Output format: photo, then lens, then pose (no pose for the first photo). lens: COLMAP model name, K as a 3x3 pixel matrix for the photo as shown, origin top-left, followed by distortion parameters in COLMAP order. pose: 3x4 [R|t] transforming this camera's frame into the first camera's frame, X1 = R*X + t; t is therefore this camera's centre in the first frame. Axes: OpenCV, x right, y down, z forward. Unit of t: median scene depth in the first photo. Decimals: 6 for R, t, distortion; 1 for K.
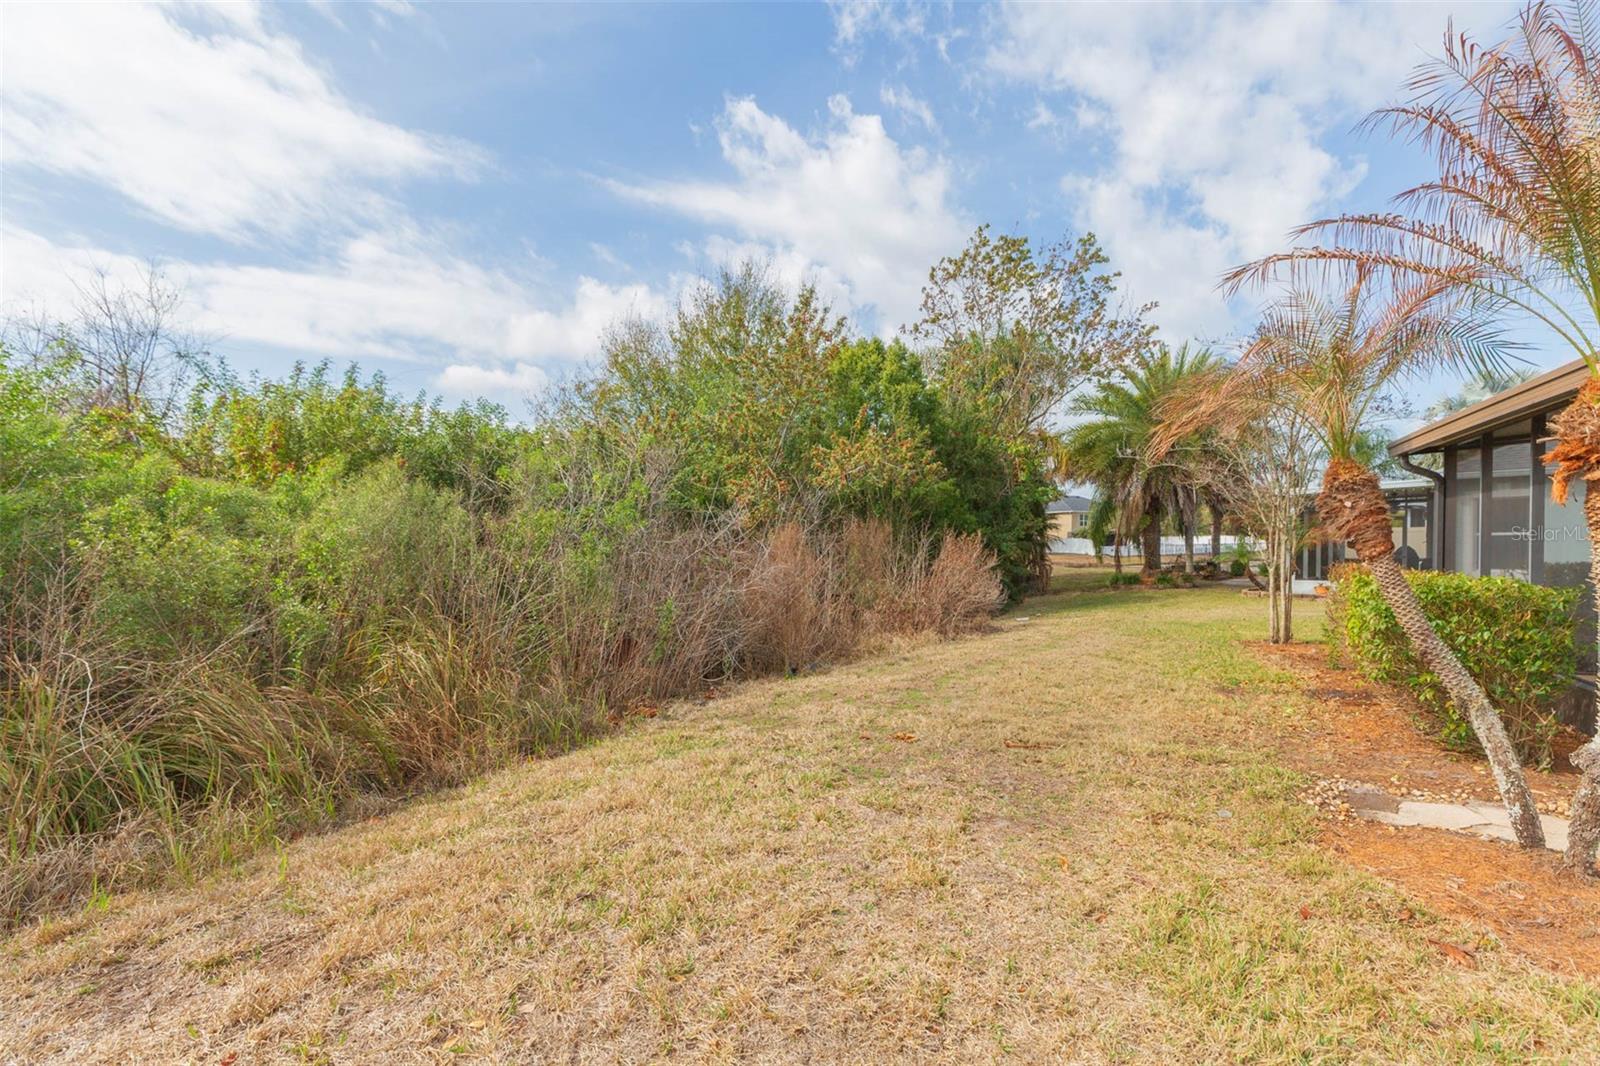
lens RADIAL K [[743.1, 0, 800.0], [0, 743.1, 533.0], [0, 0, 1]] dist [-0.000413, -0.000025]
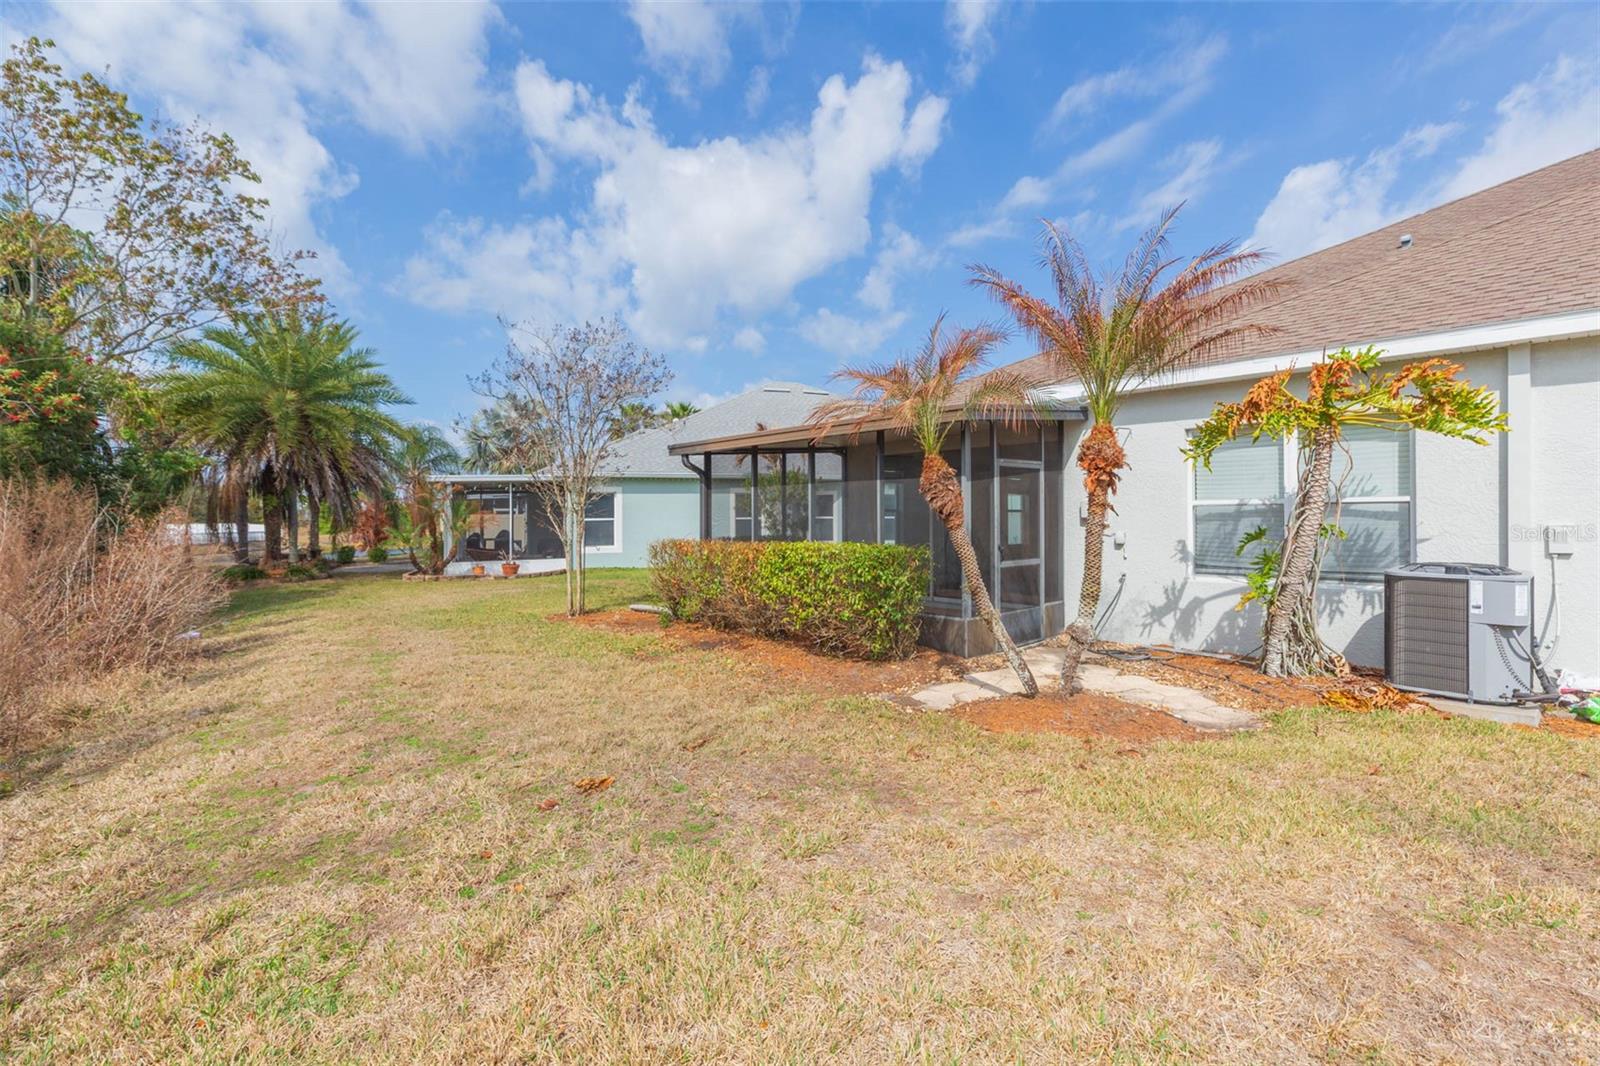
lens RADIAL K [[741.8, 0, 800.0], [0, 741.8, 533.0], [0, 0, 1]] dist [0.028140, 0.000058]
pose [[0.387874, -0.015535, 0.921581, -0.120977], [0.000182, 0.999859, 0.016778, 0.003838], [-0.921712, -0.006340, 0.387822, 0.135194]]
